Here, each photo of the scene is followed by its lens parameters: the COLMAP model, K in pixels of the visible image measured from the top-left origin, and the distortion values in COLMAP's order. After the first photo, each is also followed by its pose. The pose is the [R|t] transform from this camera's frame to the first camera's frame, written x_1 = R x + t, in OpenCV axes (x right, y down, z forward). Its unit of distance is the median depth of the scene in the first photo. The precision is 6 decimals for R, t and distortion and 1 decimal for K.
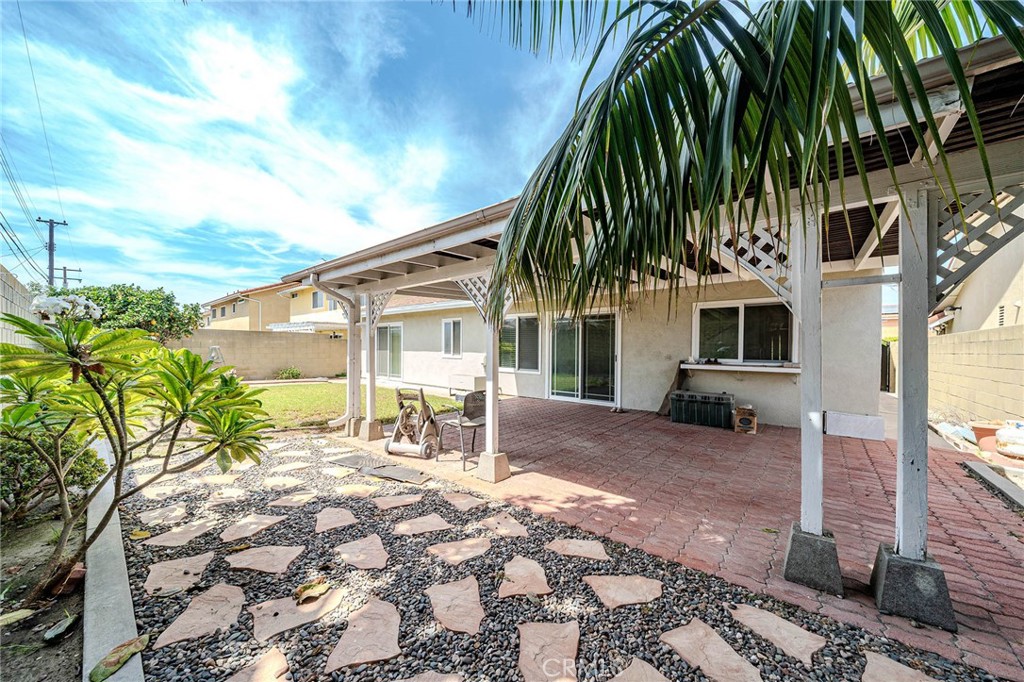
lens RADIAL K [[359.6, 0, 513.1], [0, 359.6, 344.8], [0, 0, 1]] dist [0.000022, 0.000030]
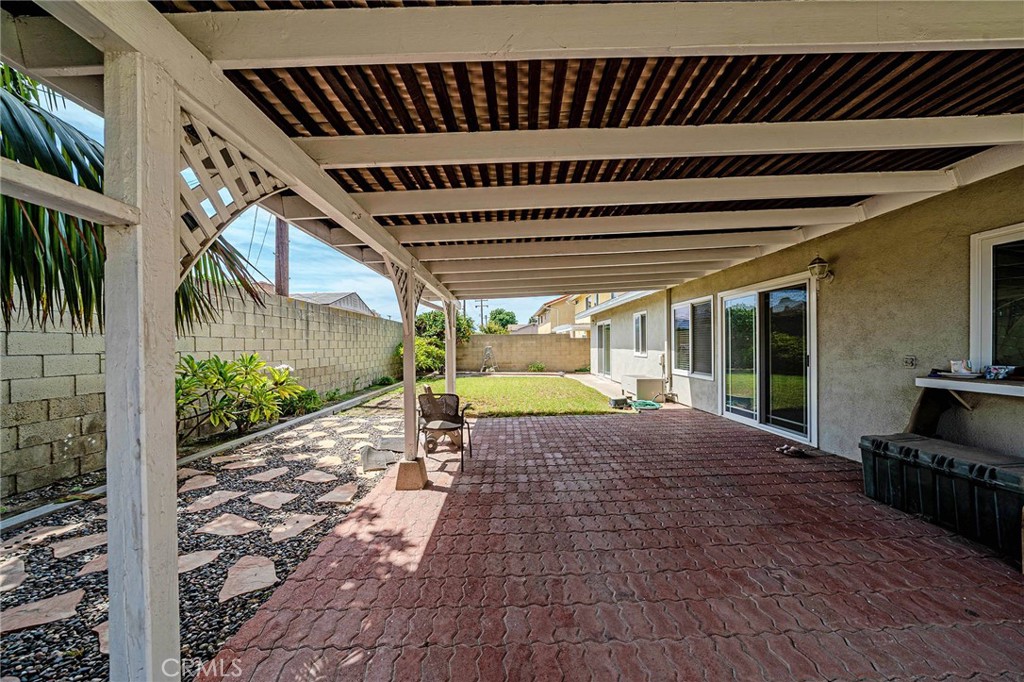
lens RADIAL K [[344.4, 0, 511.5], [0, 344.4, 345.7], [0, 0, 1]] dist [-0.004525, 0.000049]
pose [[0.660542, -0.014282, -0.750653, 0.437139], [0.024426, 0.999699, 0.002474, 0.000069], [0.750392, -0.019969, 0.660692, 0.319936]]
